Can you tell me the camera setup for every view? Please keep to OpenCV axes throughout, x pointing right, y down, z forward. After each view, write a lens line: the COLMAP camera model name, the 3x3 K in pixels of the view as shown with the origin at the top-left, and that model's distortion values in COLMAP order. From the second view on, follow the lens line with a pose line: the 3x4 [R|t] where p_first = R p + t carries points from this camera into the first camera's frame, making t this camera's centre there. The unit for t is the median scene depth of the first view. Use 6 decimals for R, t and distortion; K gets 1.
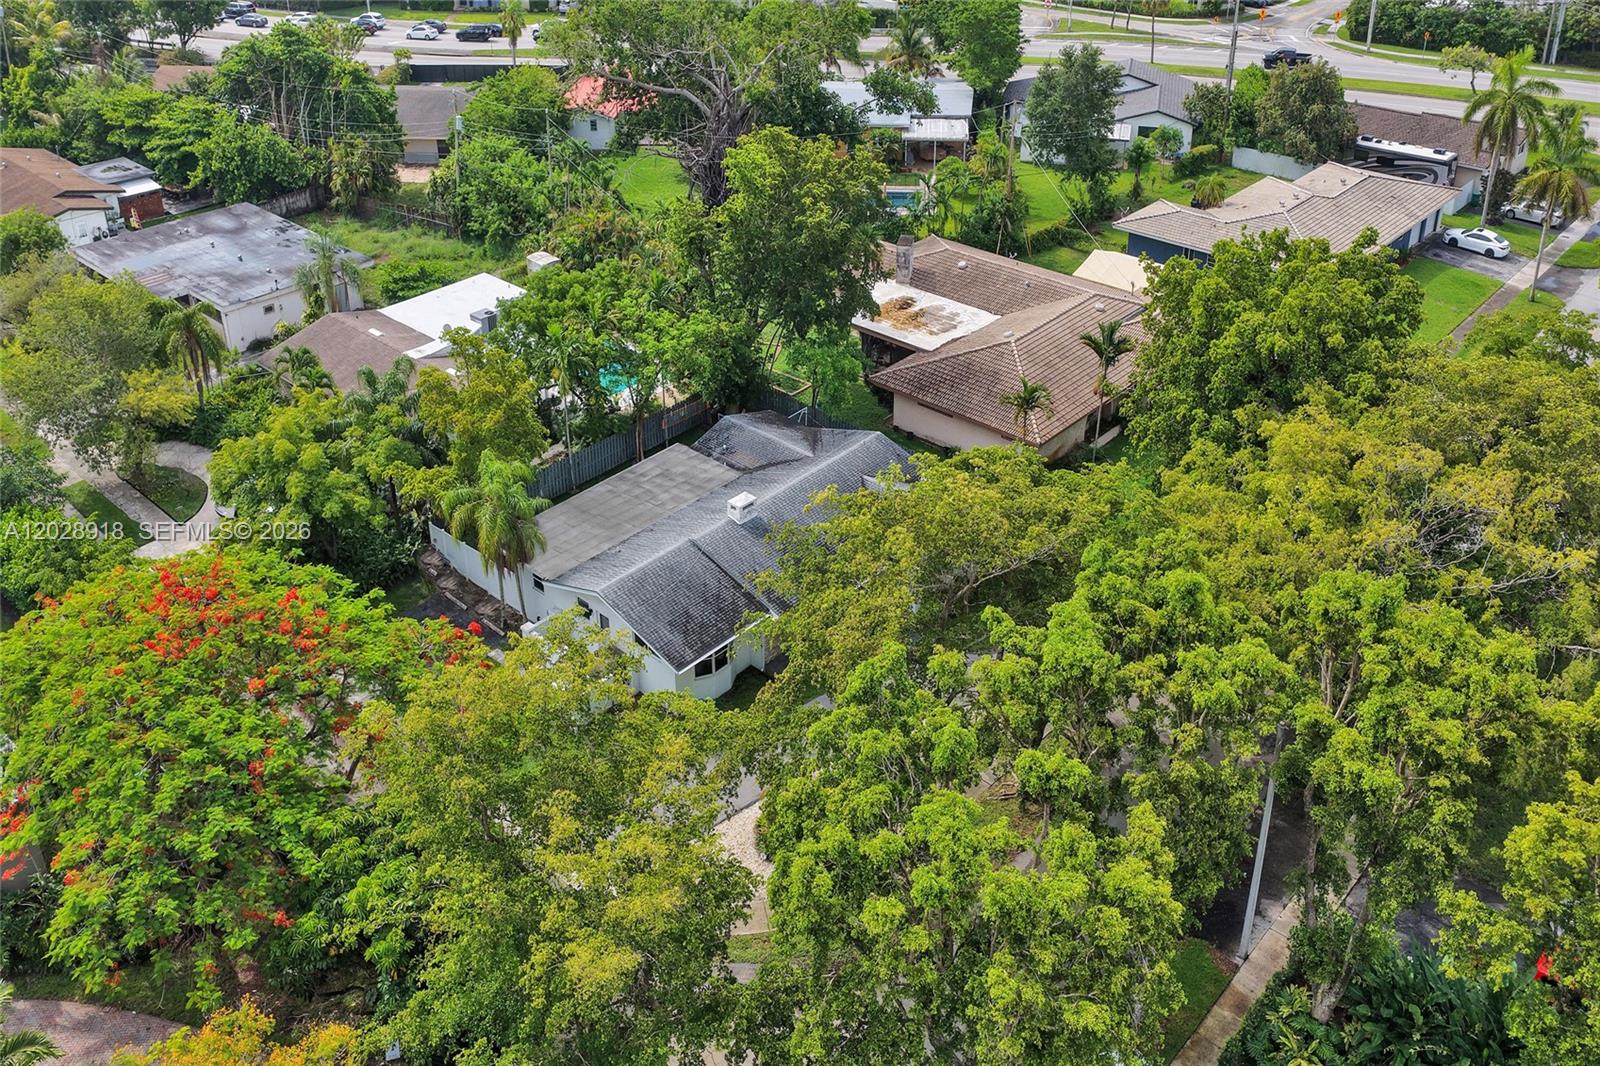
lens RADIAL K [[1341.6, 0, 796.3], [0, 1341.6, 475.9], [0, 0, 1]] dist [-0.002708, 0.011015]
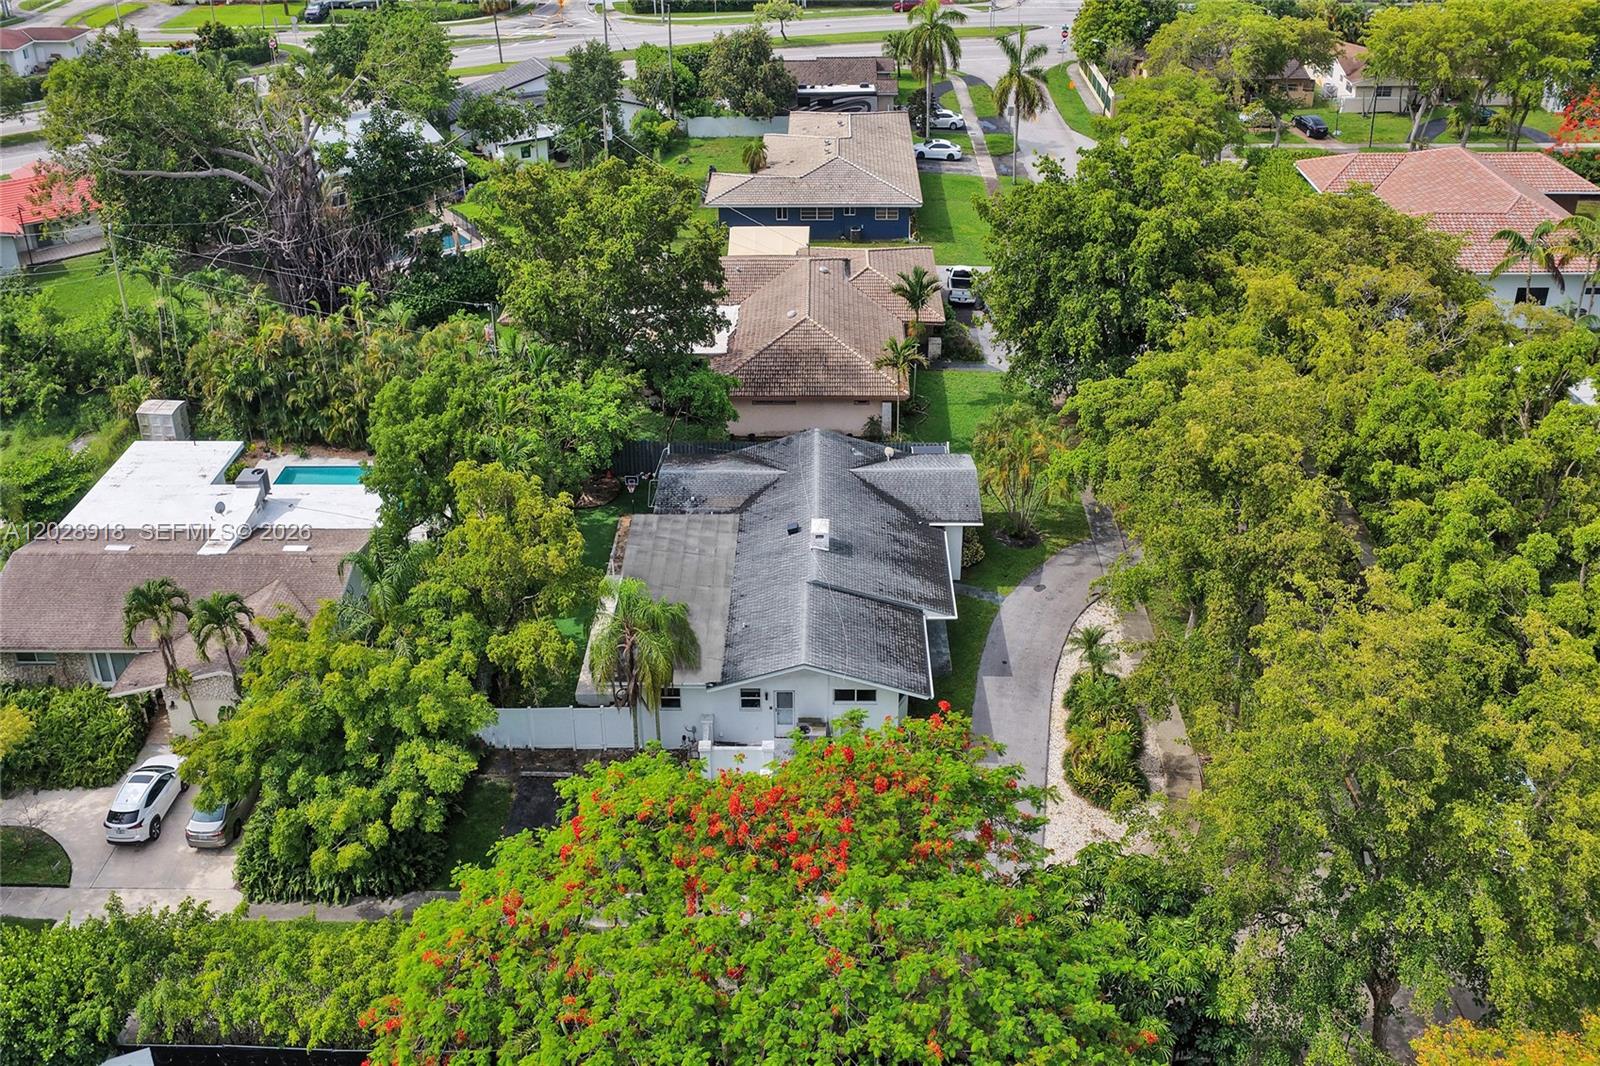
lens RADIAL K [[1354.3, 0, 814.4], [0, 1354.3, 454.6], [0, 0, 1]] dist [-0.024918, 0.068842]
pose [[0.751314, -0.331305, 0.570757, -0.327259], [0.342847, 0.934935, 0.091393, -0.067623], [-0.563900, 0.127018, 0.816017, 0.120054]]
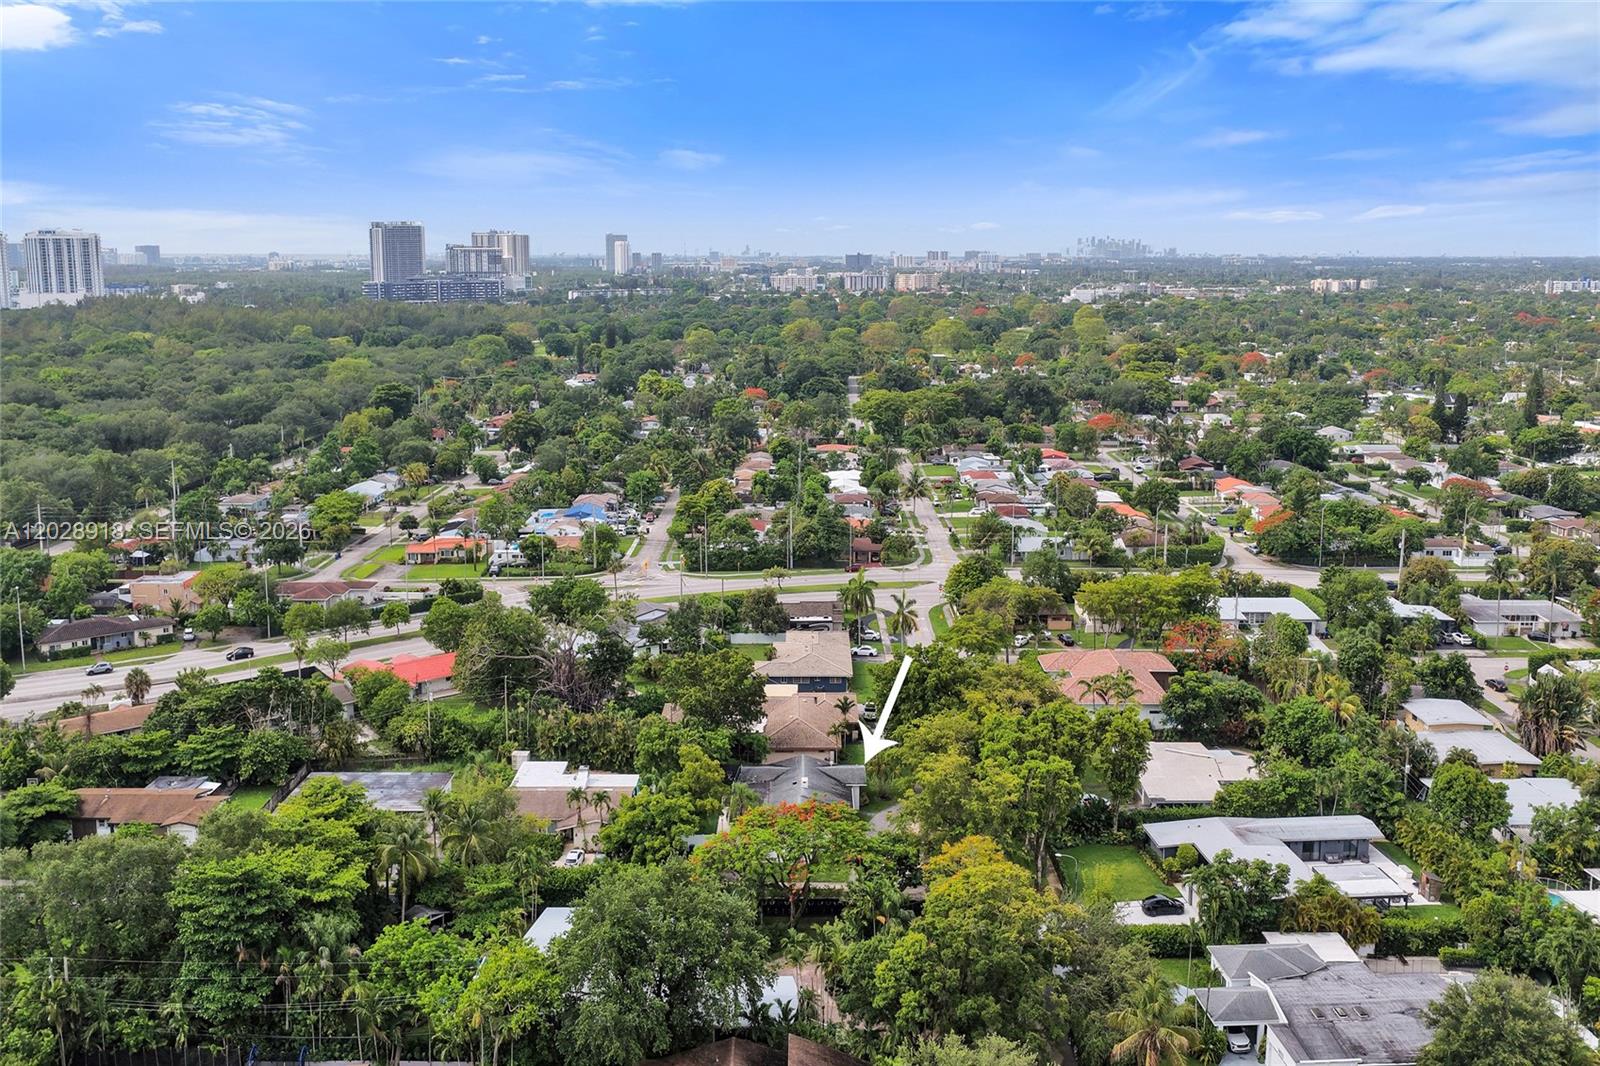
lens RADIAL K [[1319.9, 0, 802.5], [0, 1319.9, 524.7], [0, 0, 1]] dist [-0.001529, 0.008299]
pose [[0.746060, -0.126179, 0.653814, -0.934676], [0.339212, 0.916945, -0.210110, 0.055805], [-0.573000, 0.378537, 0.726898, -0.587072]]
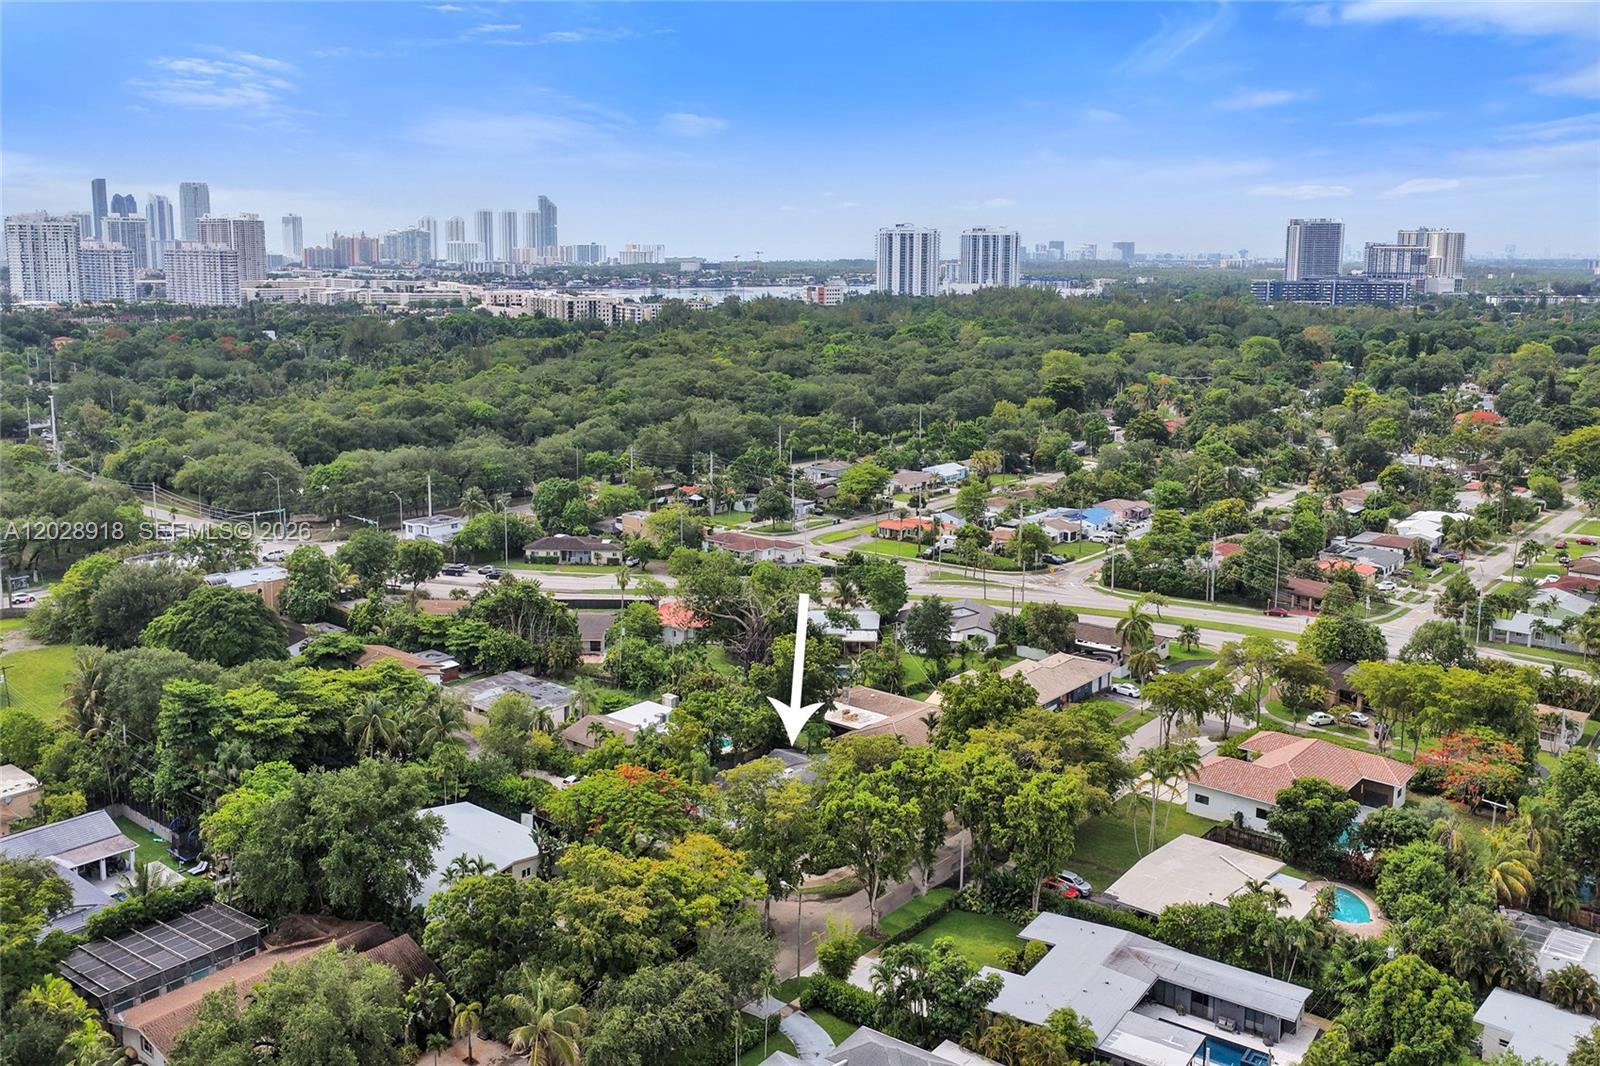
lens RADIAL K [[1354.3, 0, 814.4], [0, 1354.3, 454.6], [0, 0, 1]] dist [-0.024918, 0.068842]
pose [[0.998024, 0.010013, 0.062028, -0.089158], [0.014335, 0.924895, -0.379951, 0.252536], [-0.061174, 0.380090, 0.922924, -0.941075]]
